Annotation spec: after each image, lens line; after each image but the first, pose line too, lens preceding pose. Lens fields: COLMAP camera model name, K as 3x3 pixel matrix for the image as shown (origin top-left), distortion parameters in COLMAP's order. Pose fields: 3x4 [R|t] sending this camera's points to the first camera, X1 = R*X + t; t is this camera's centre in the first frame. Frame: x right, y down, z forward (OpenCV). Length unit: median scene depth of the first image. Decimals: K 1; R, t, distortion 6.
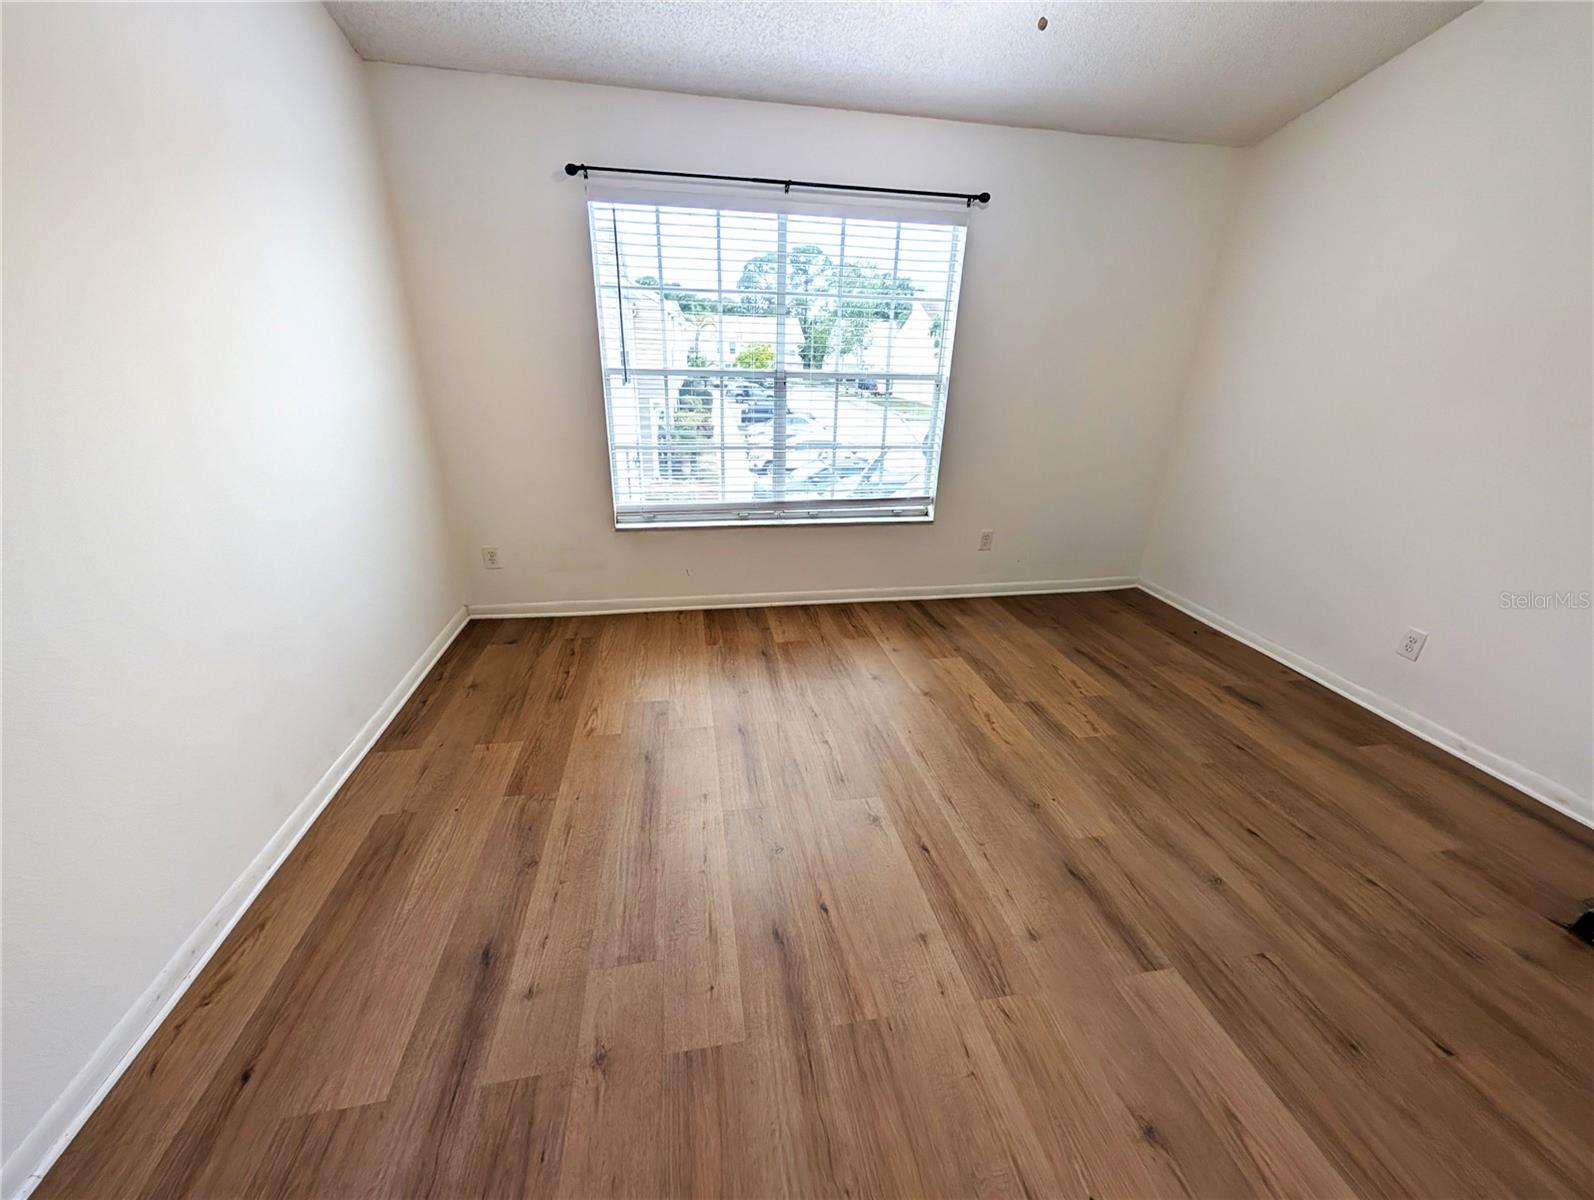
lens RADIAL K [[611.2, 0, 798.2], [0, 611.2, 597.5], [0, 0, 1]] dist [0.003077, 0.000212]
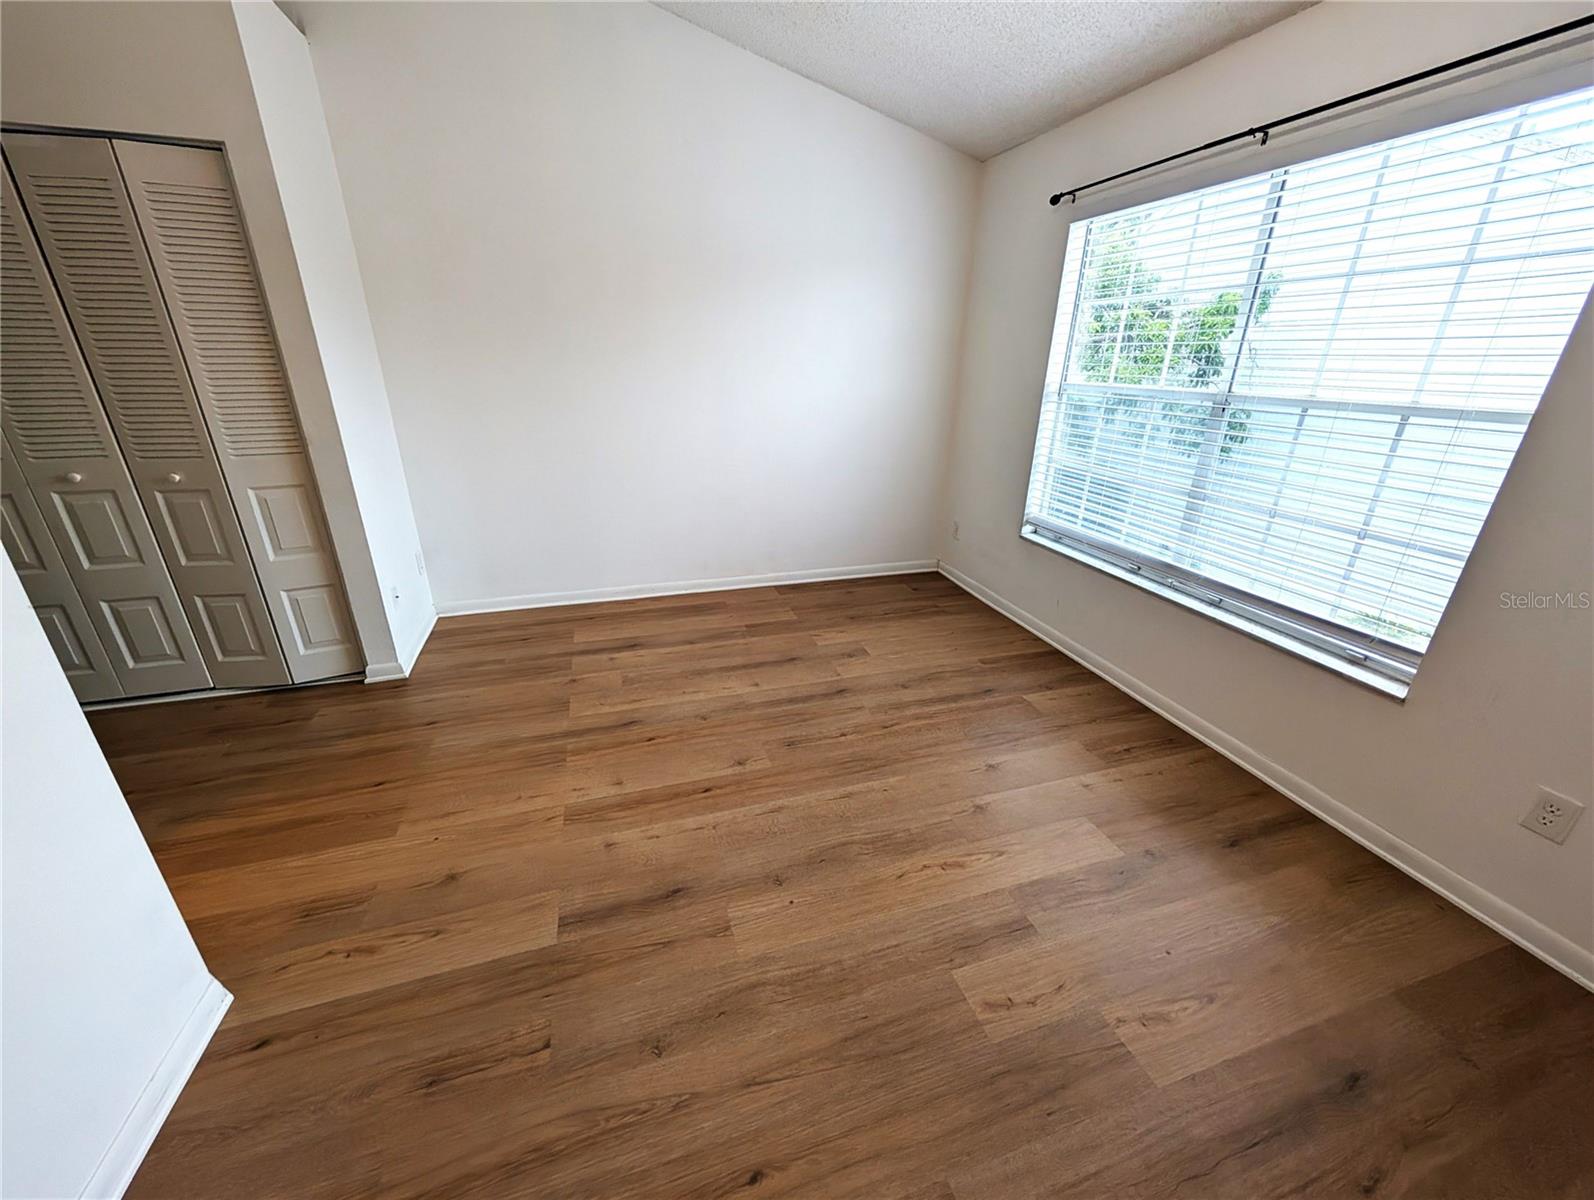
lens RADIAL K [[611.2, 0, 795.3], [0, 611.2, 601.6], [0, 0, 1]] dist [0.003077, 0.000212]
pose [[0.116757, 0.350236, -0.929356, 1.249192], [-0.385803, 0.878261, 0.282512, -0.301363], [0.915163, 0.325564, 0.237665, 0.827840]]
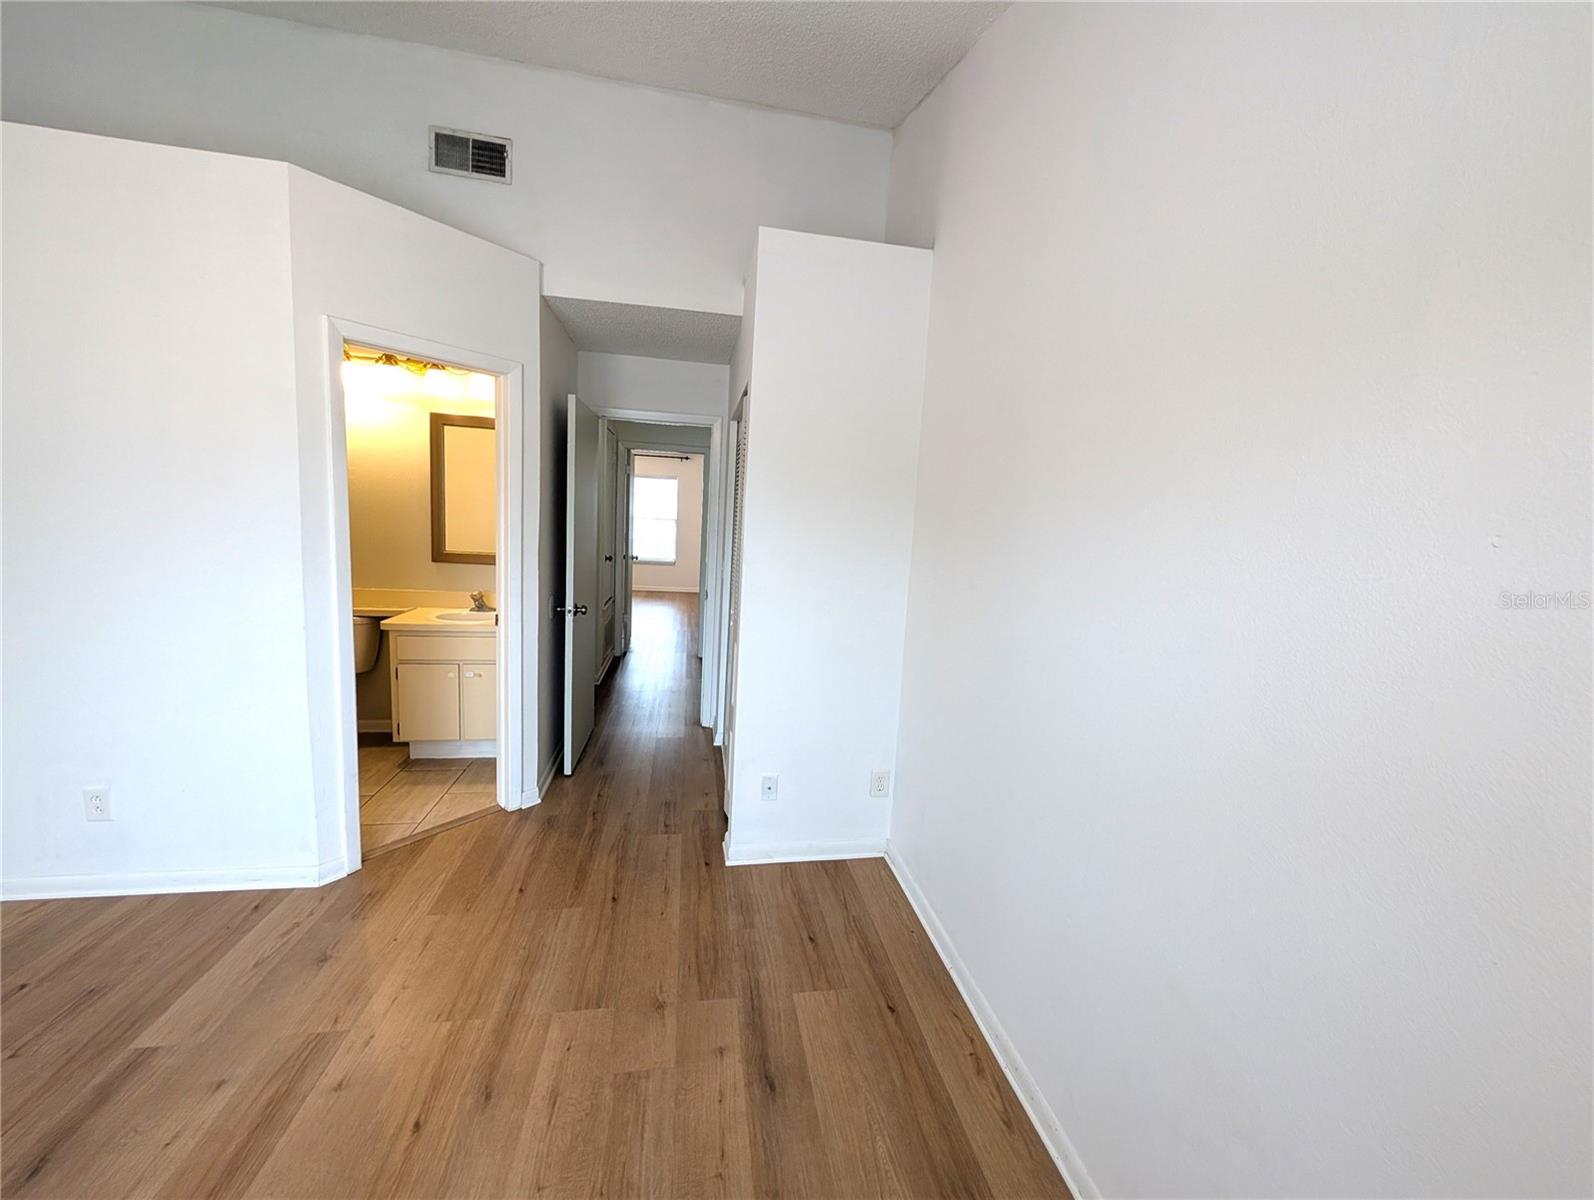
lens RADIAL K [[611.2, 0, 787.6], [0, 611.2, 597.8], [0, 0, 1]] dist [0.003077, 0.000212]
pose [[-0.996300, -0.083882, 0.018716, -0.420371], [-0.063726, 0.867125, 0.493997, -0.587724], [-0.057667, 0.490977, -0.869262, 1.303475]]
